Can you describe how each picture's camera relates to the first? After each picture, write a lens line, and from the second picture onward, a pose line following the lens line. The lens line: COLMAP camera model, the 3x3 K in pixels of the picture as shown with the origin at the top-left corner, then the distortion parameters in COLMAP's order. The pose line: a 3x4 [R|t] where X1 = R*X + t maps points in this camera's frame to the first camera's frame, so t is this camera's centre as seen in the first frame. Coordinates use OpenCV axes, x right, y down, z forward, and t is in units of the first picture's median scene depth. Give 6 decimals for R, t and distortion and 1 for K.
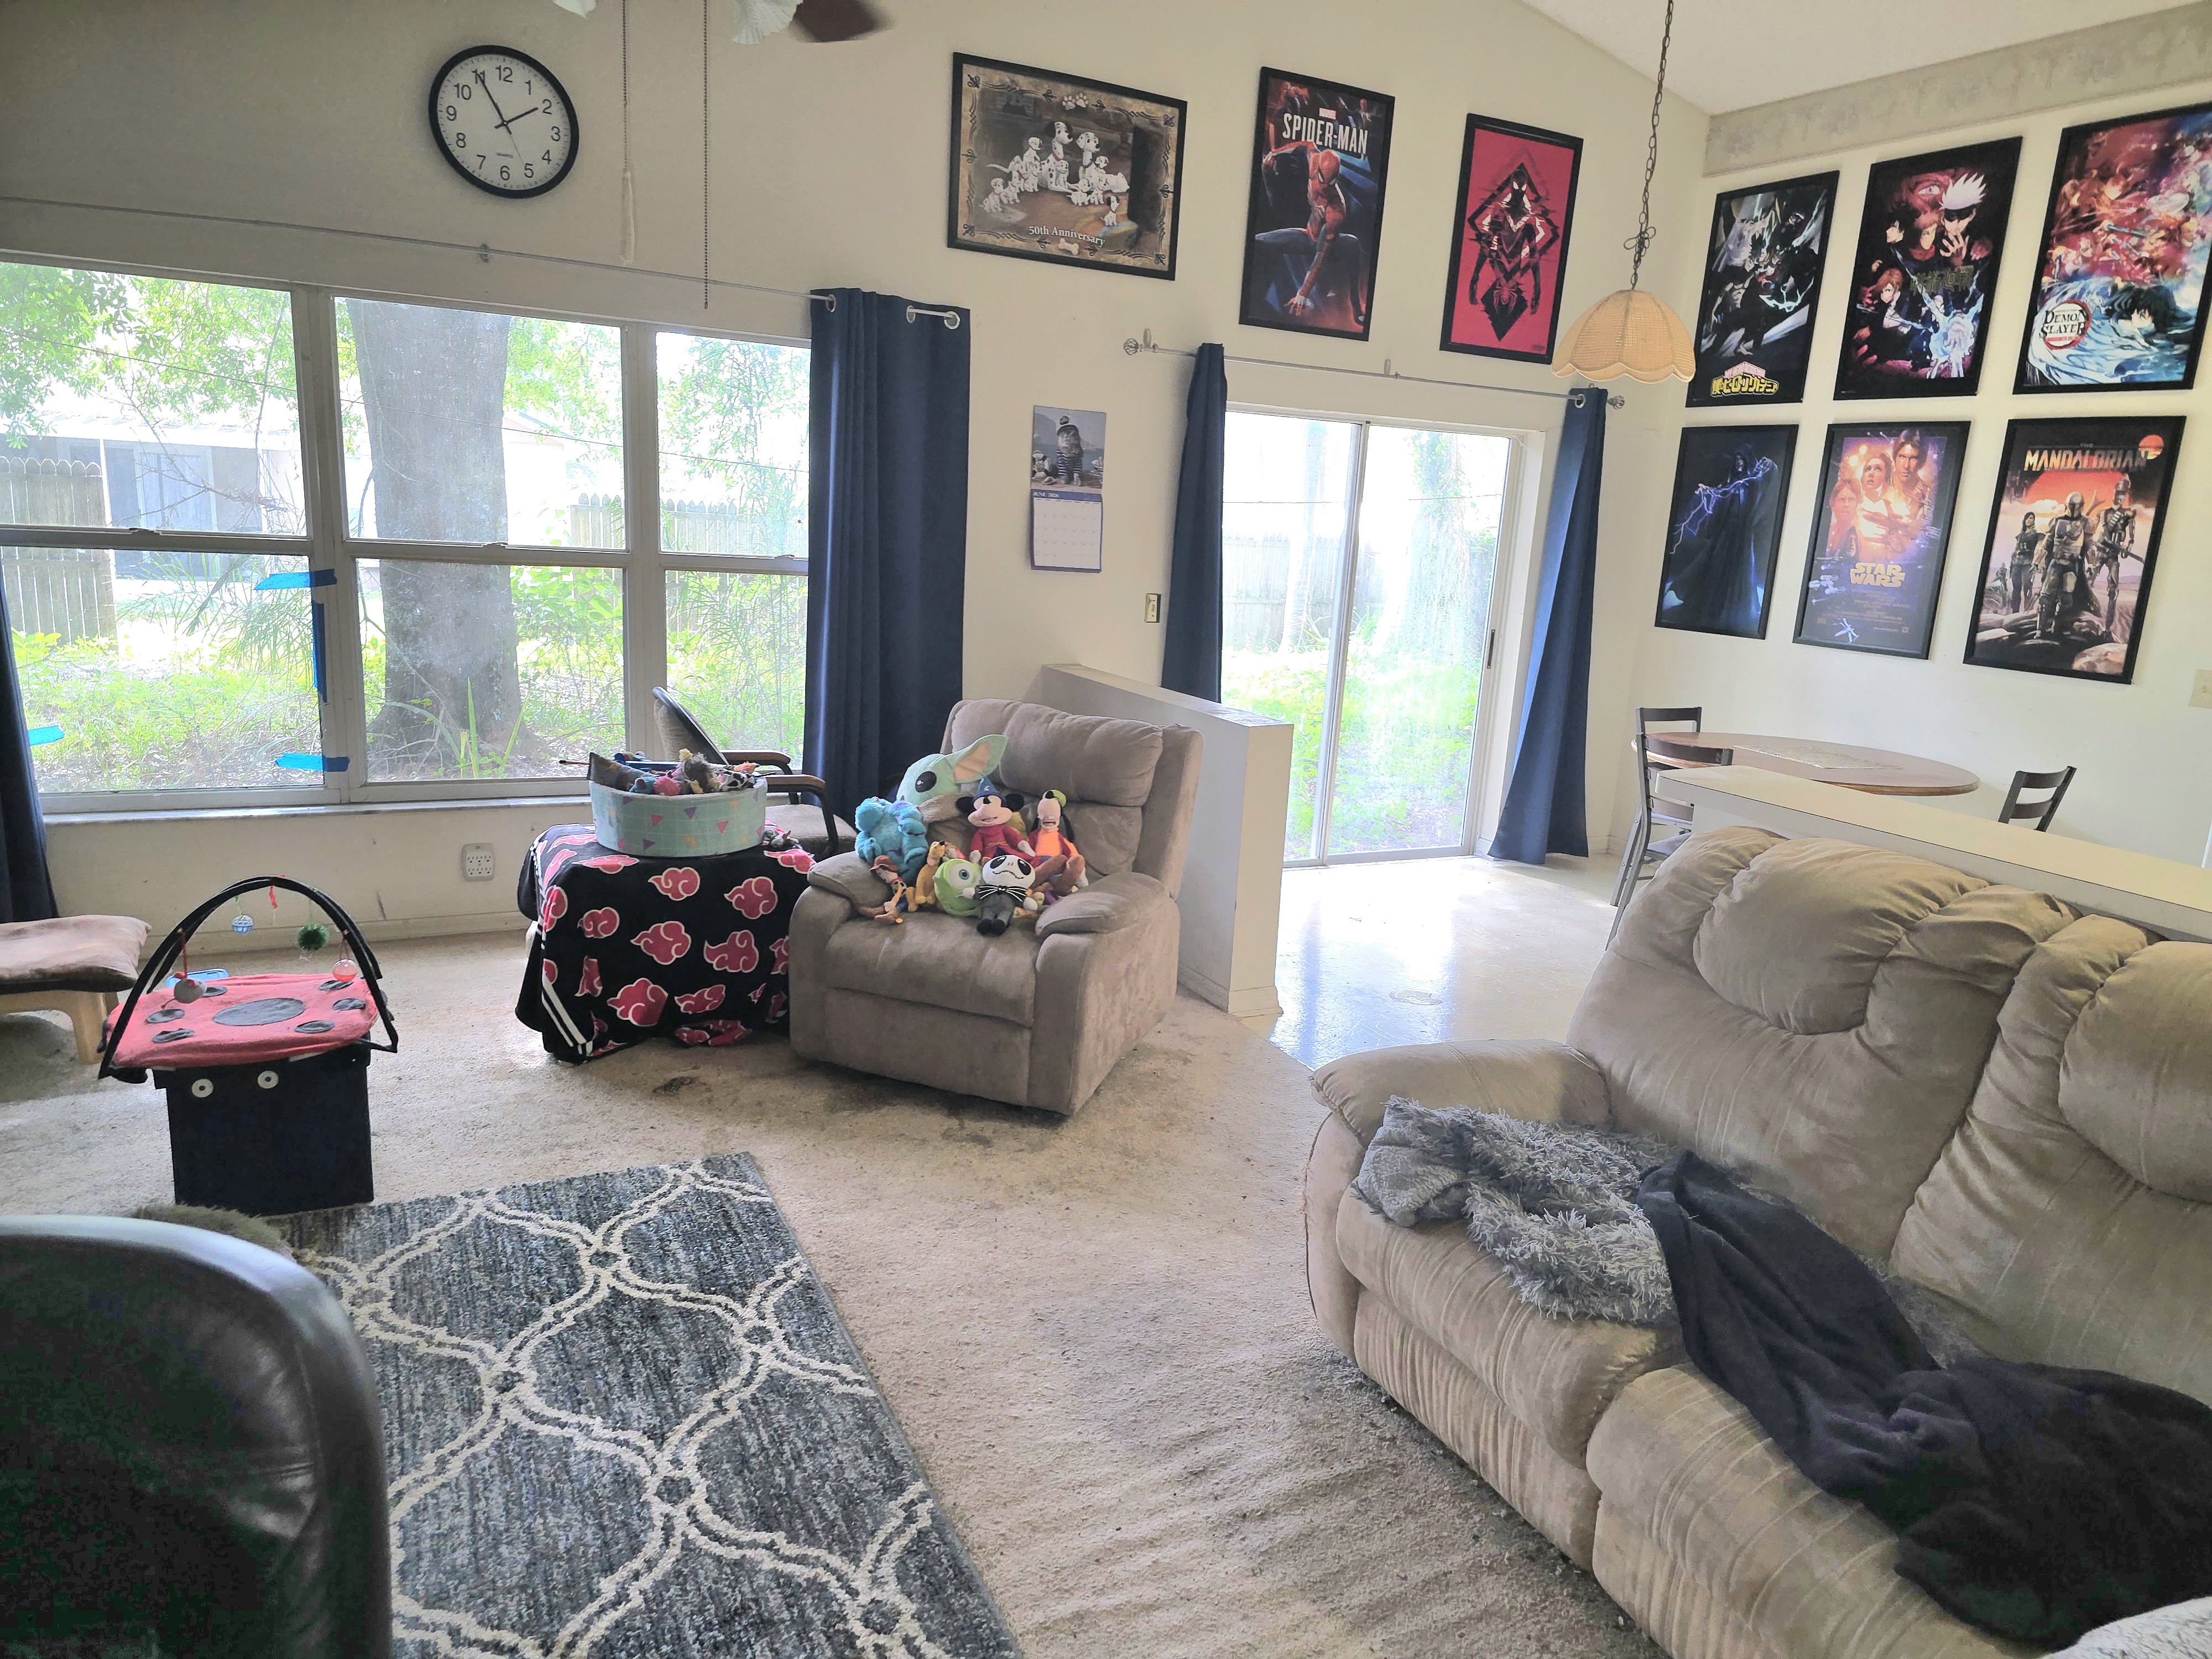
lens RADIAL K [[1491.6, 0, 1139.0], [0, 1491.6, 845.1], [0, 0, 1]] dist [0.064004, -0.053320]
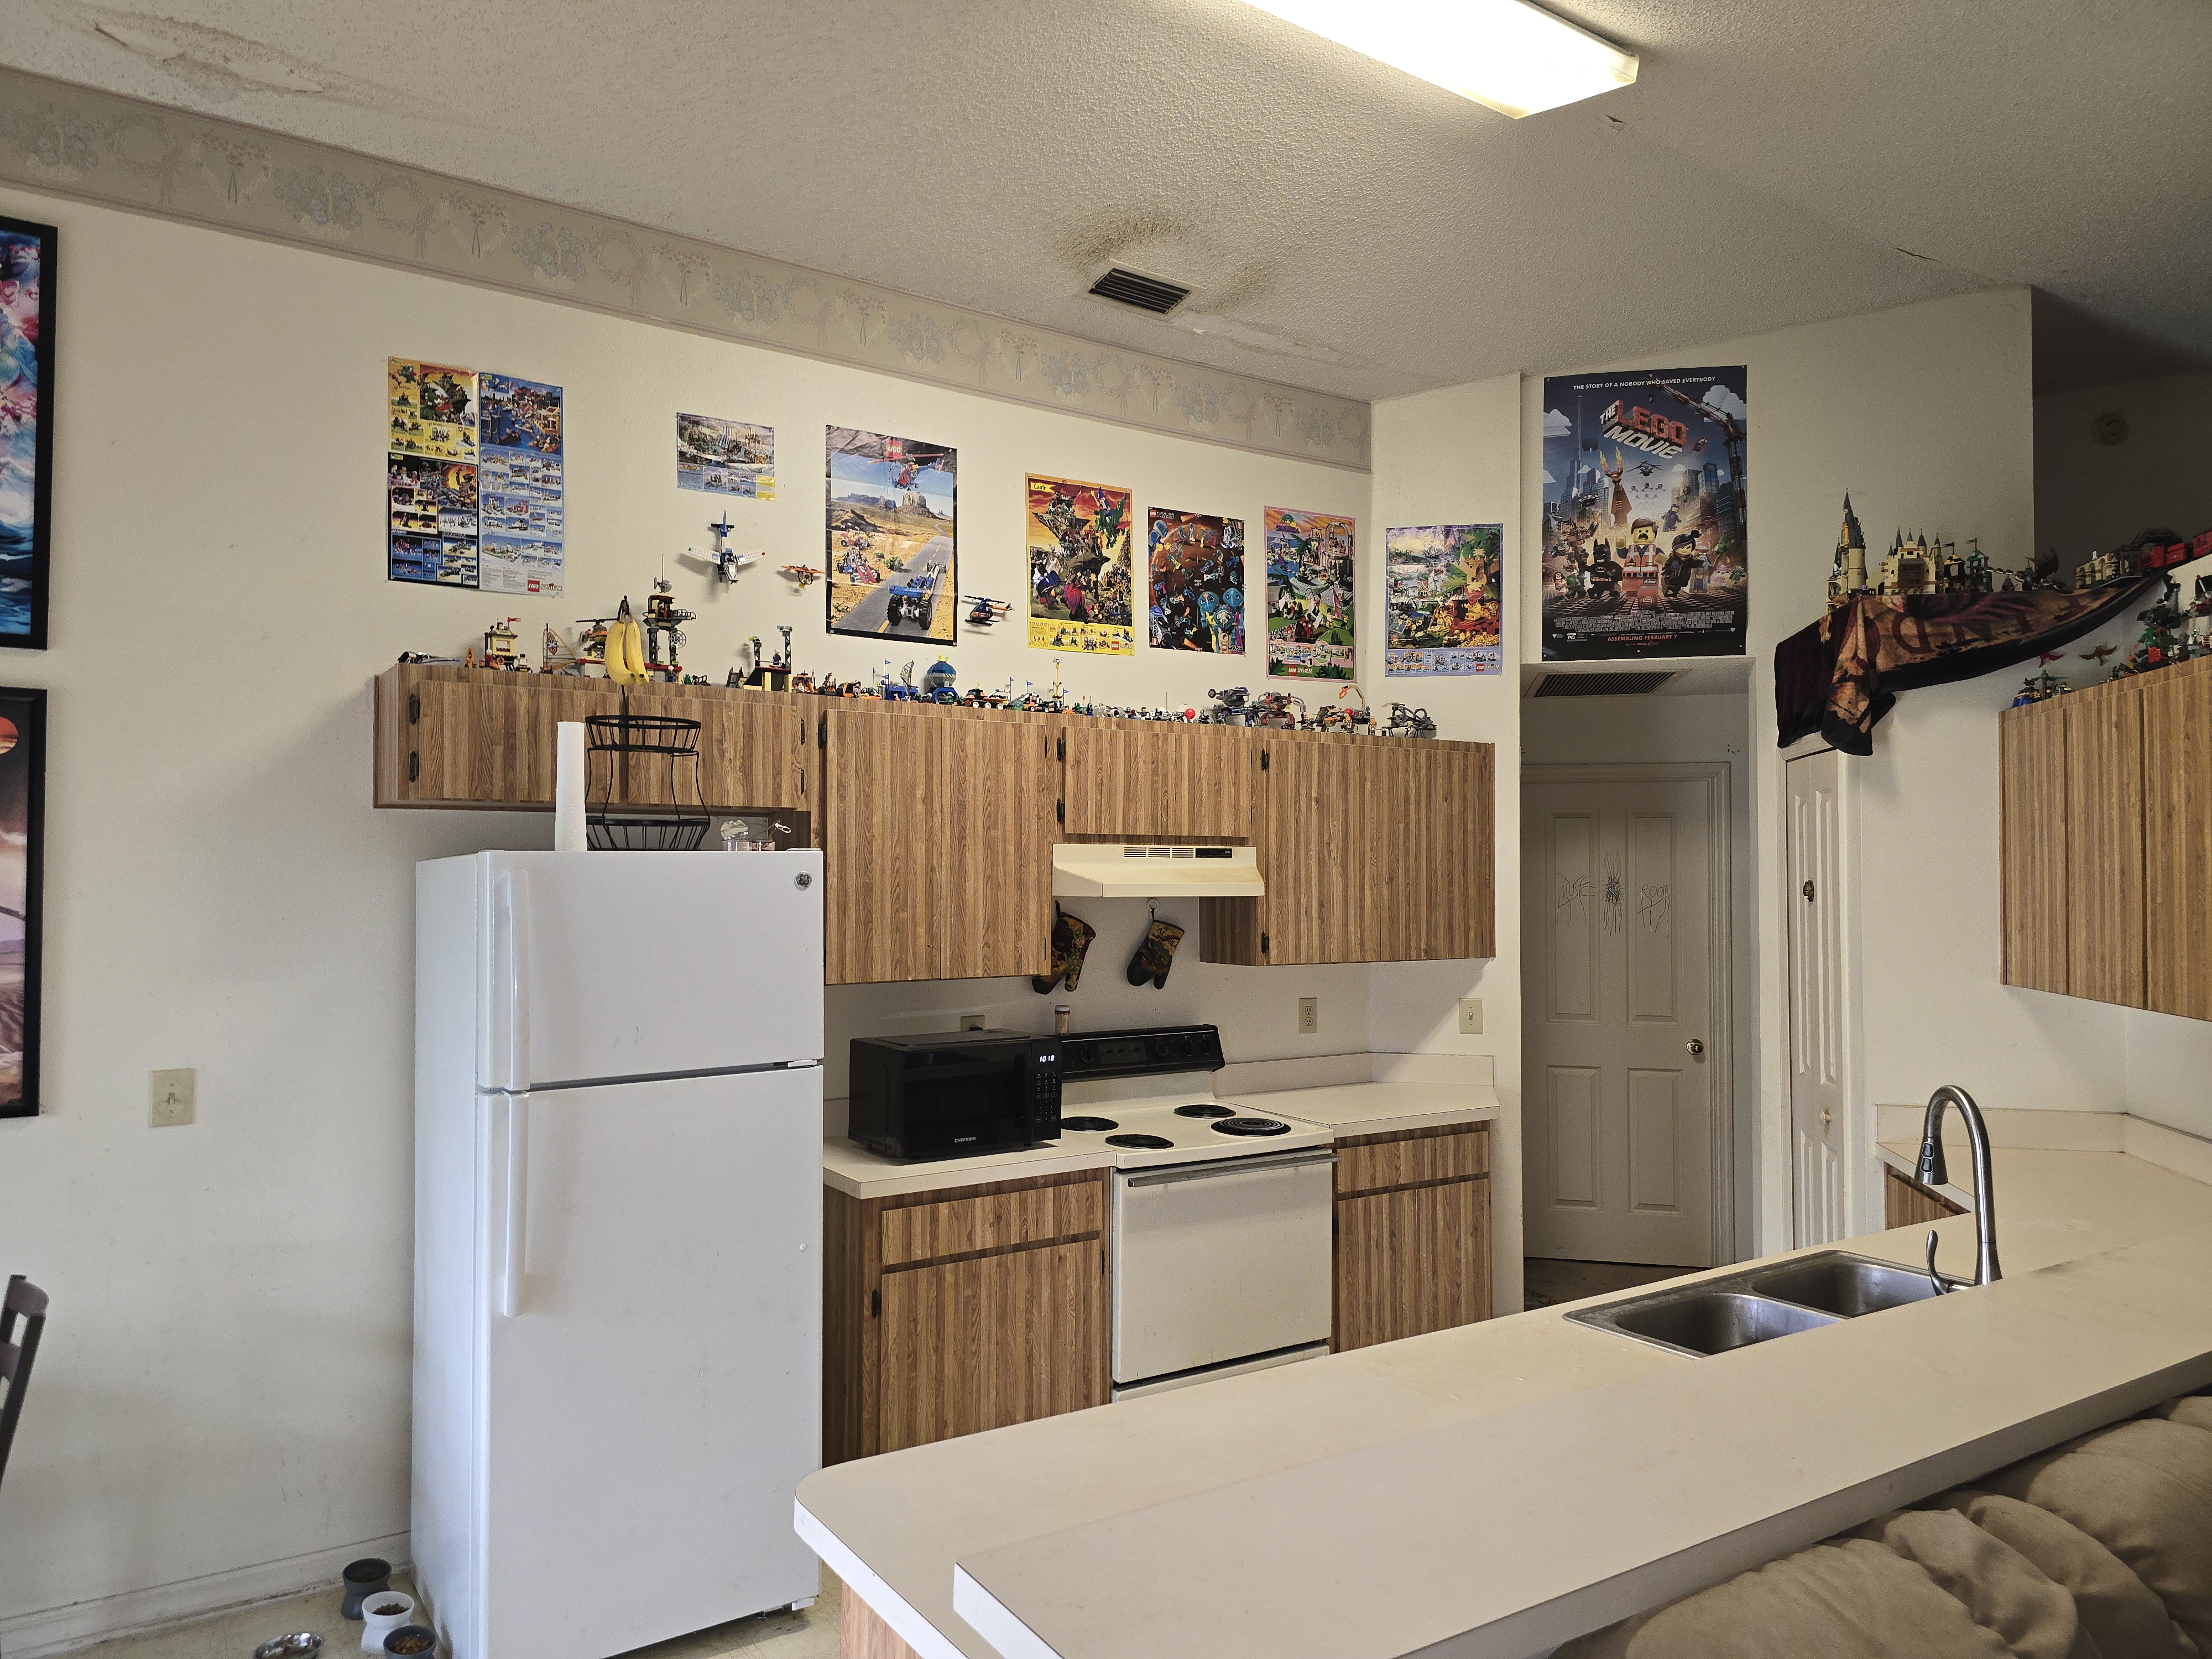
lens RADIAL K [[1478.8, 0, 1106.1], [0, 1478.8, 845.1], [0, 0, 1]] dist [0.132108, -0.157081]
pose [[-0.101576, -0.038717, 0.994074, 0.009216], [0.219364, 0.973775, 0.060341, -0.143526], [-0.970341, 0.224194, -0.090419, 0.574301]]
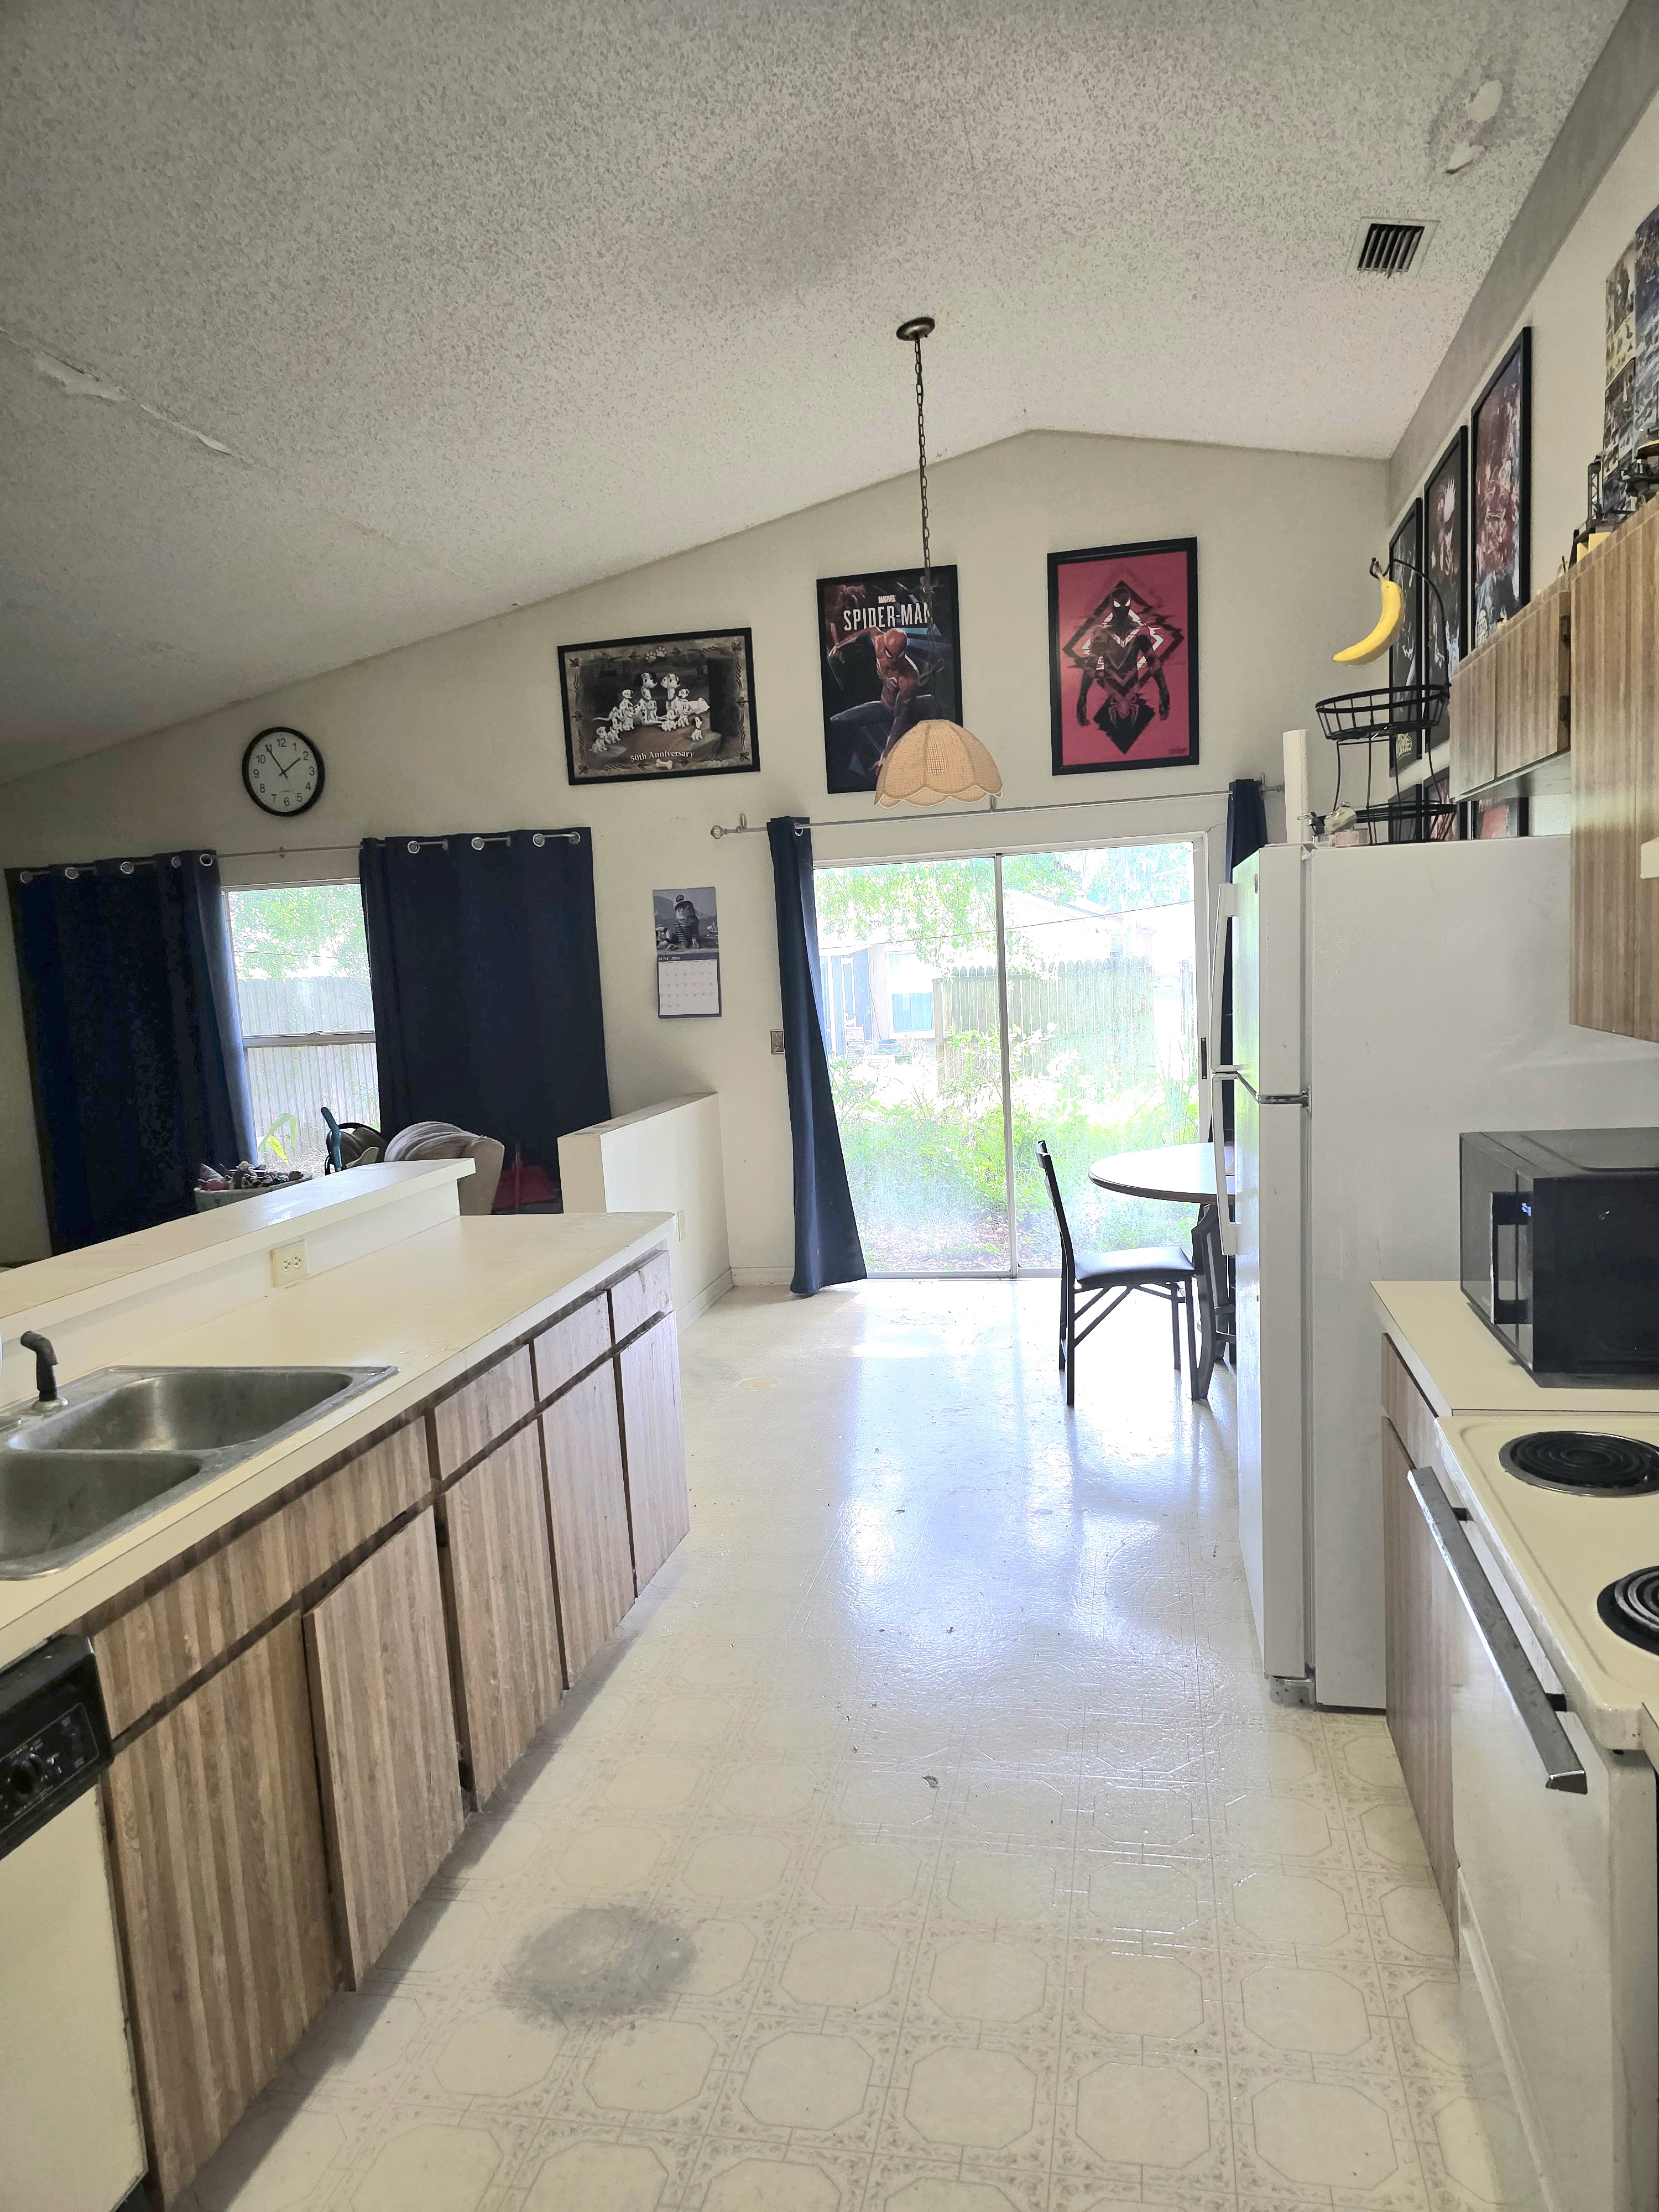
lens RADIAL K [[1476.9, 0, 823.6], [0, 1476.9, 1127.1], [0, 0, 1]] dist [0.099770, -0.122403]
pose [[0.764428, -0.029280, -0.644044, 0.808304], [-0.042904, 0.994443, -0.096134, 0.014877], [0.643280, 0.101120, 0.758924, 0.170904]]
